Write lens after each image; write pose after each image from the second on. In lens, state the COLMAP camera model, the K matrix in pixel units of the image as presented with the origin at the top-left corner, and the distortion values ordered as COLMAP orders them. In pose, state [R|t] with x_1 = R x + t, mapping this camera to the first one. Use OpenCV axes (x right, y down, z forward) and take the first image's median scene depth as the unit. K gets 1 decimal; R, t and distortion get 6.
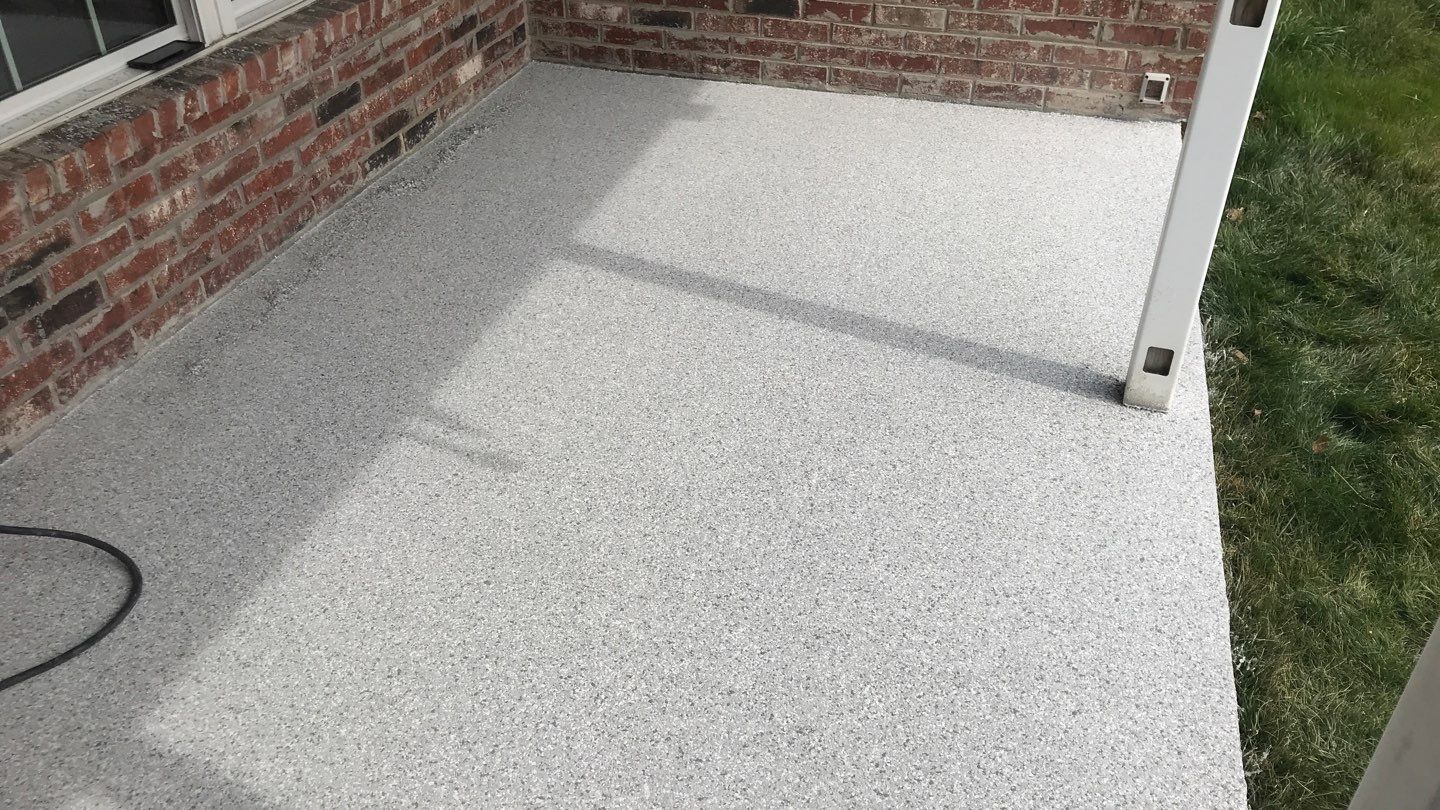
lens RADIAL K [[1180.7, 0, 720.6], [0, 1180.7, 392.8], [0, 0, 1]] dist [0.011998, 0.006252]
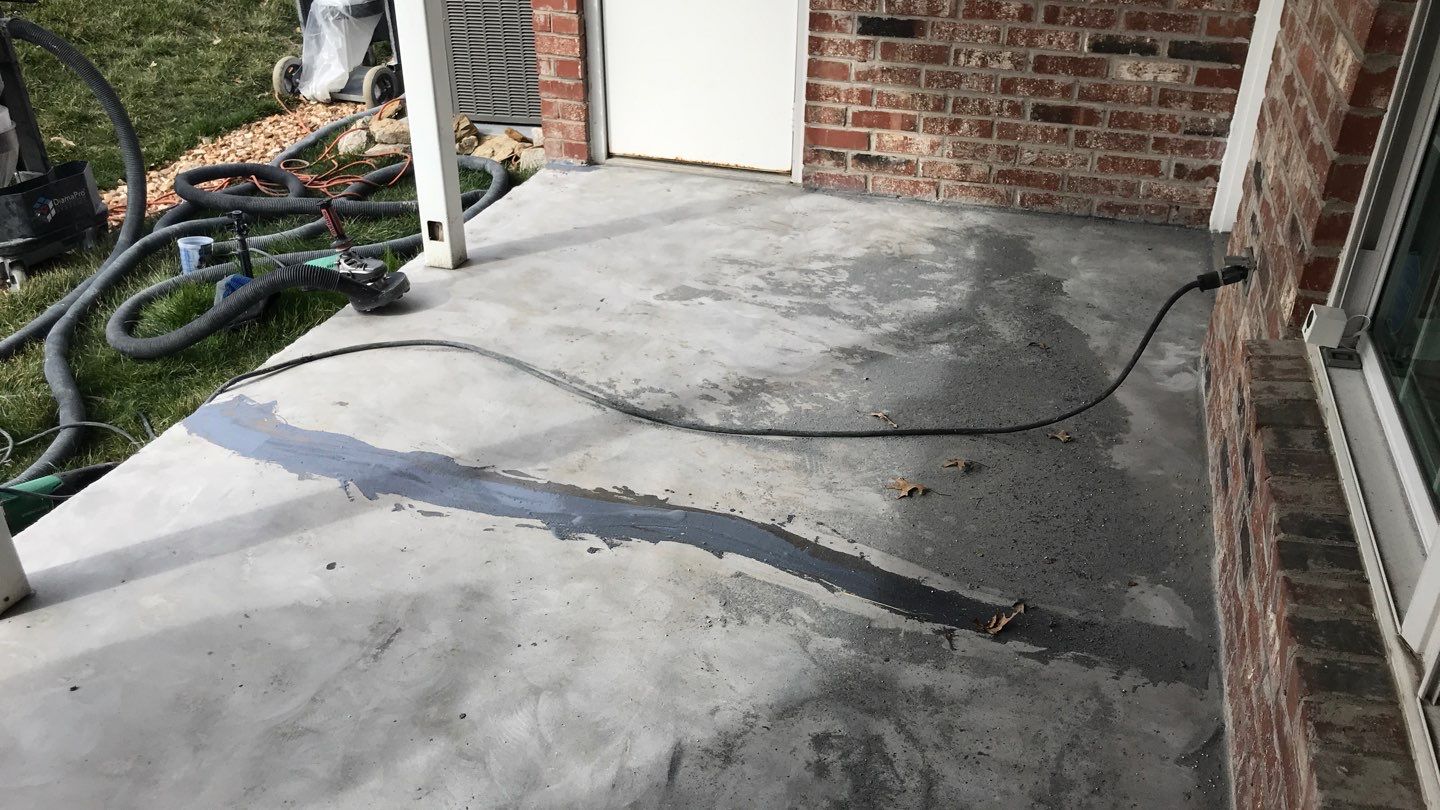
lens RADIAL K [[1165.7, 0, 697.6], [0, 1165.7, 408.9], [0, 0, 1]] dist [0.003455, -0.084159]
pose [[-0.999201, -0.021586, 0.033628, -0.133527], [0.020563, 0.443826, 0.895877, -0.610702], [-0.034264, 0.895853, -0.443027, 0.918168]]
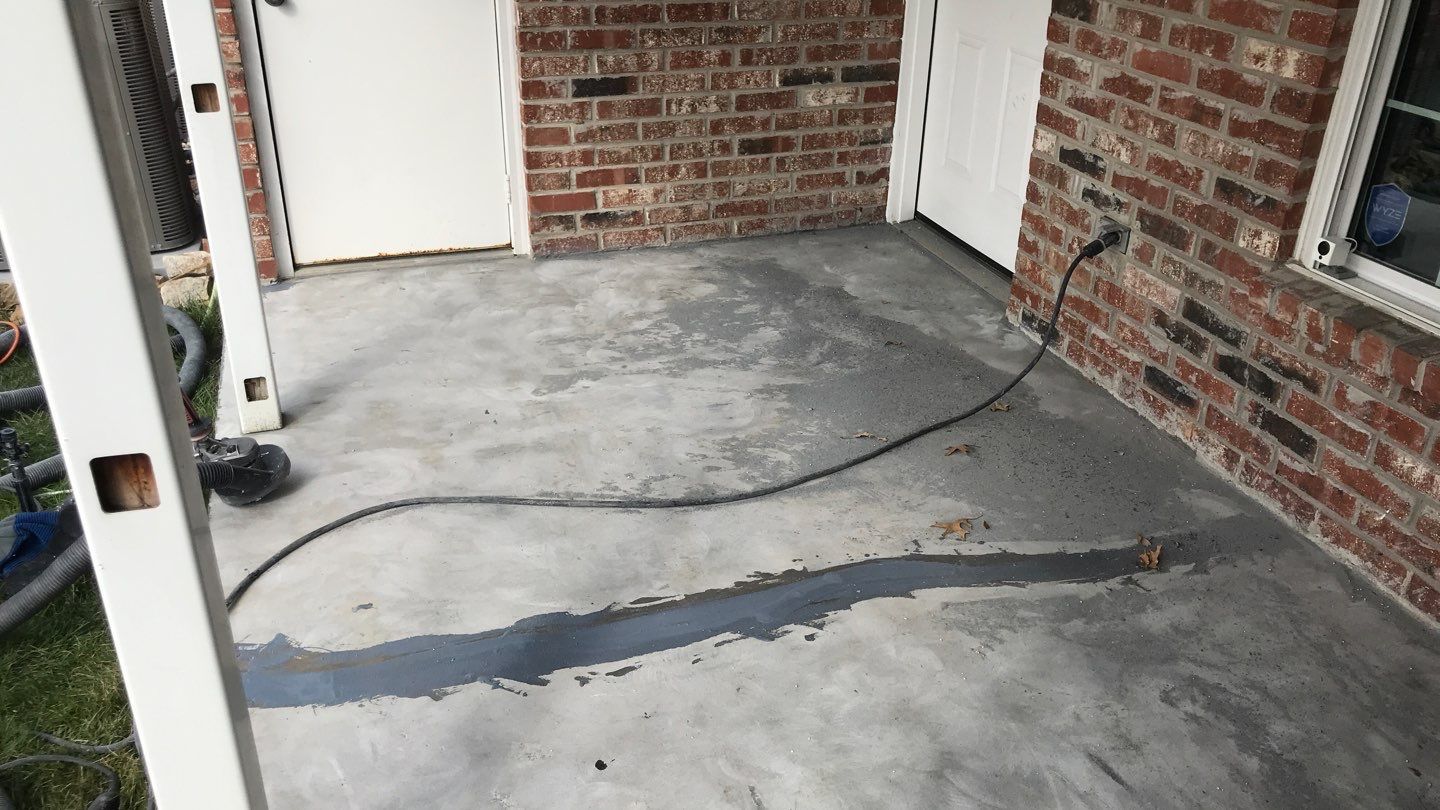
lens RADIAL K [[1169.6, 0, 718.1], [0, 1169.6, 396.7], [0, 0, 1]] dist [0.010115, 0.008860]
pose [[-0.821237, 0.241602, -0.516912, 0.299267], [-0.332287, 0.533952, 0.777483, -0.531701], [0.463848, 0.810262, -0.358220, 0.794619]]
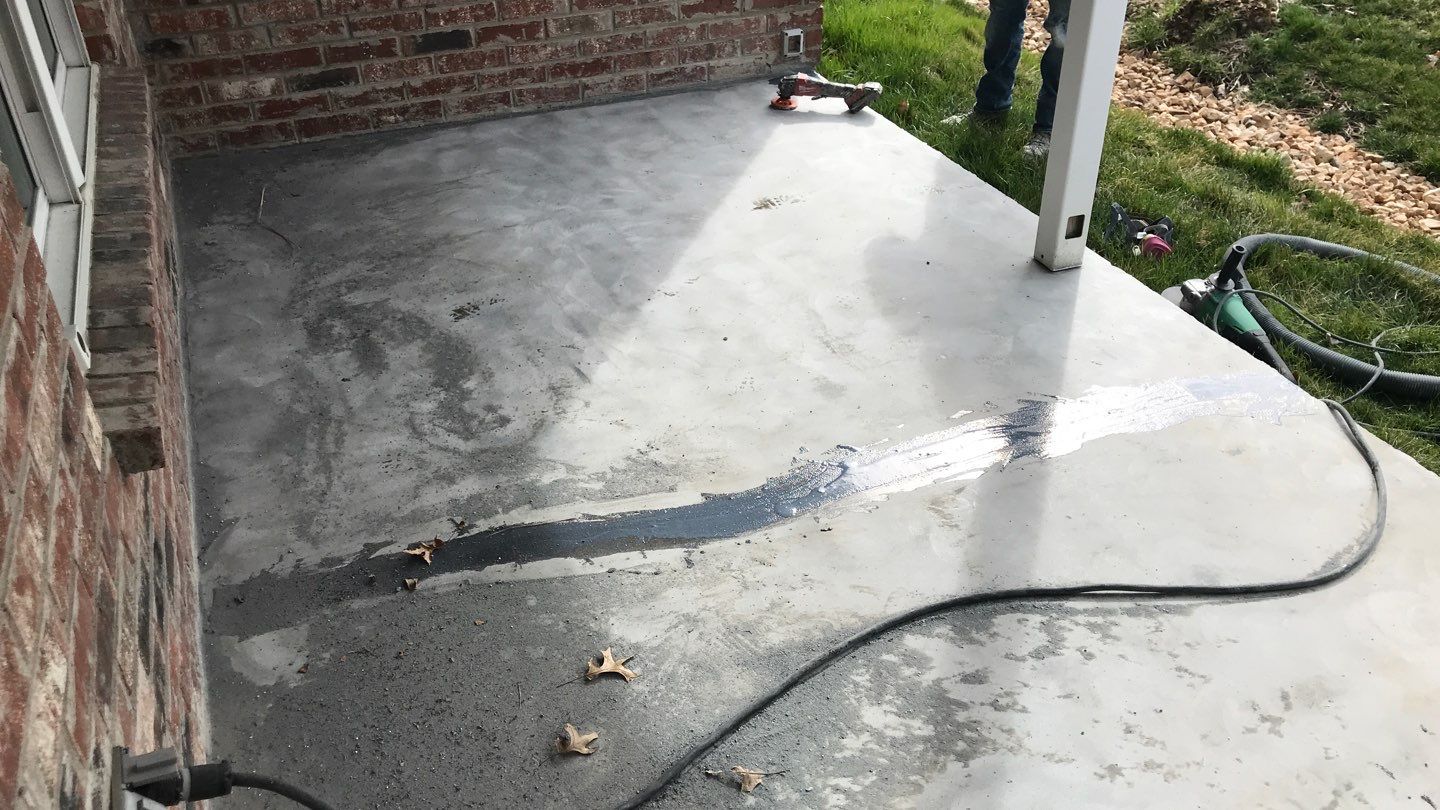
lens RADIAL K [[1170.0, 0, 723.8], [0, 1170.0, 402.9], [0, 0, 1]] dist [-0.003200, 0.020188]
pose [[0.778497, -0.355921, 0.516975, -0.445382], [0.355869, 0.928782, 0.103545, -0.081670], [-0.517011, 0.103365, 0.849715, 0.113765]]
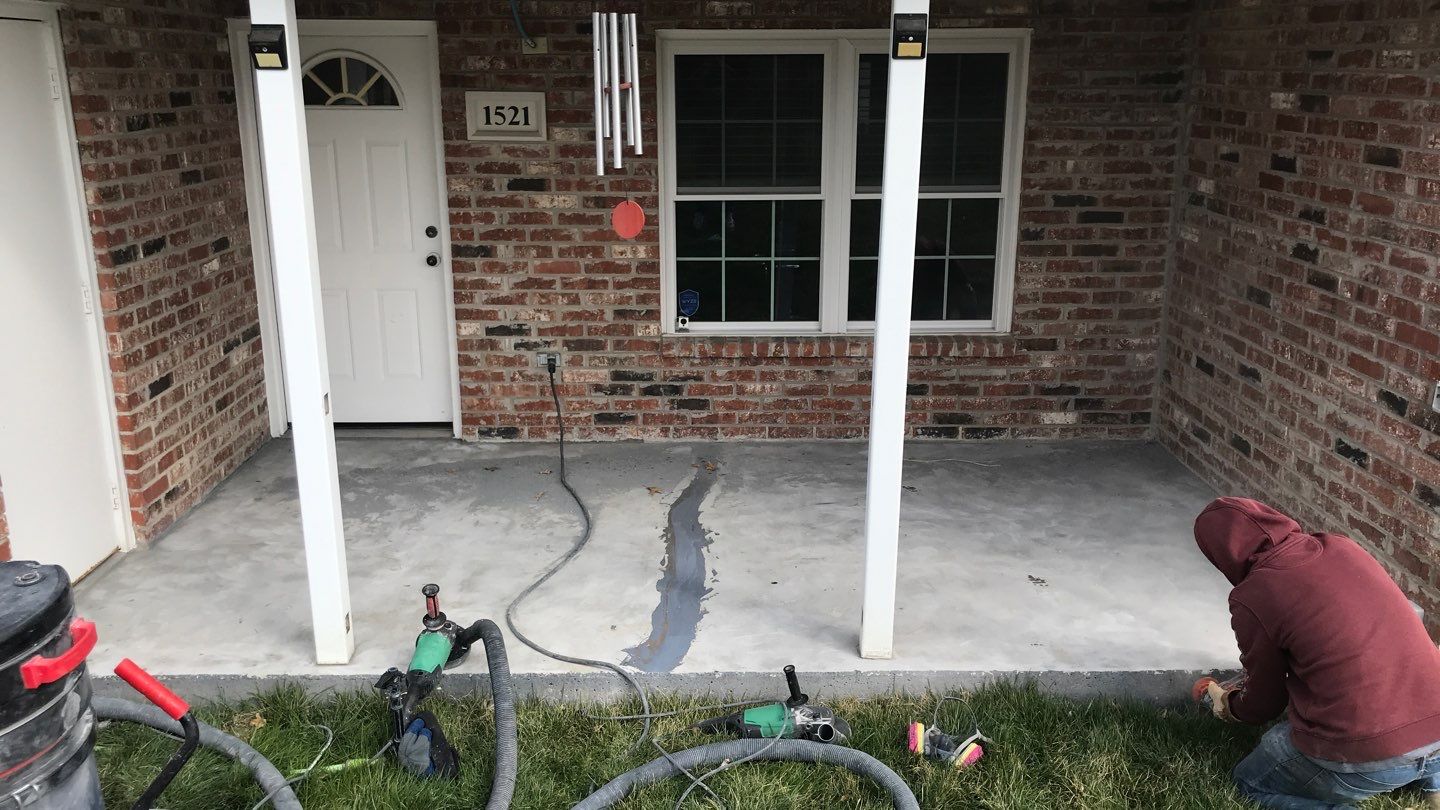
lens RADIAL K [[1147.6, 0, 718.7], [0, 1147.6, 383.5], [0, 0, 1]] dist [0.152706, -0.410463]
pose [[0.285656, 0.242240, -0.927211, 1.154672], [-0.529115, 0.846555, 0.058158, -0.193198], [0.799023, 0.473988, 0.369996, 0.113614]]
